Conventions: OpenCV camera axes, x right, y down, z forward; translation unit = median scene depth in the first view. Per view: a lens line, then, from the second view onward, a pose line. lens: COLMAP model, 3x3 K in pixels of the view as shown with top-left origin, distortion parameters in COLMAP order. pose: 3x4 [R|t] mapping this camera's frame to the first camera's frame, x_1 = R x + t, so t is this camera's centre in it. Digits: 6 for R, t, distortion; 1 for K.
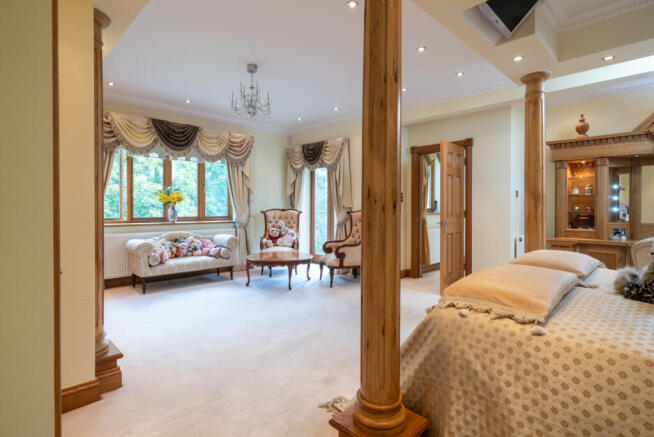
lens RADIAL K [[333.1, 0, 335.0], [0, 333.1, 211.8], [0, 0, 1]] dist [0.003919, -0.000466]
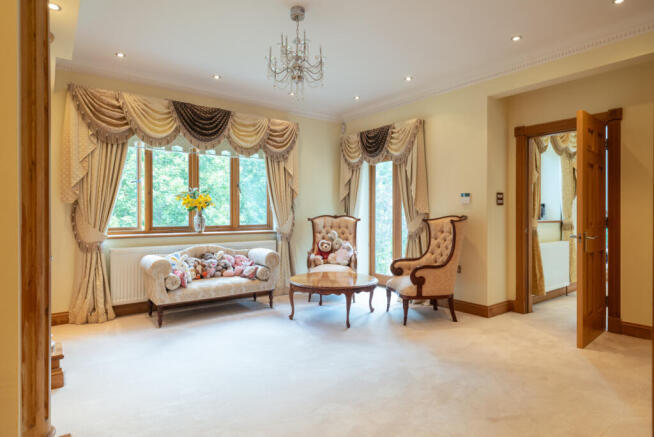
lens RADIAL K [[370.5, 0, 326.8], [0, 370.5, 217.0], [0, 0, 1]] dist [-0.002765, -0.000437]
pose [[0.987098, -0.001194, -0.160113, -0.046258], [0.000795, 0.999996, -0.002553, -0.003090], [0.160116, 0.002392, 0.987095, 0.176115]]
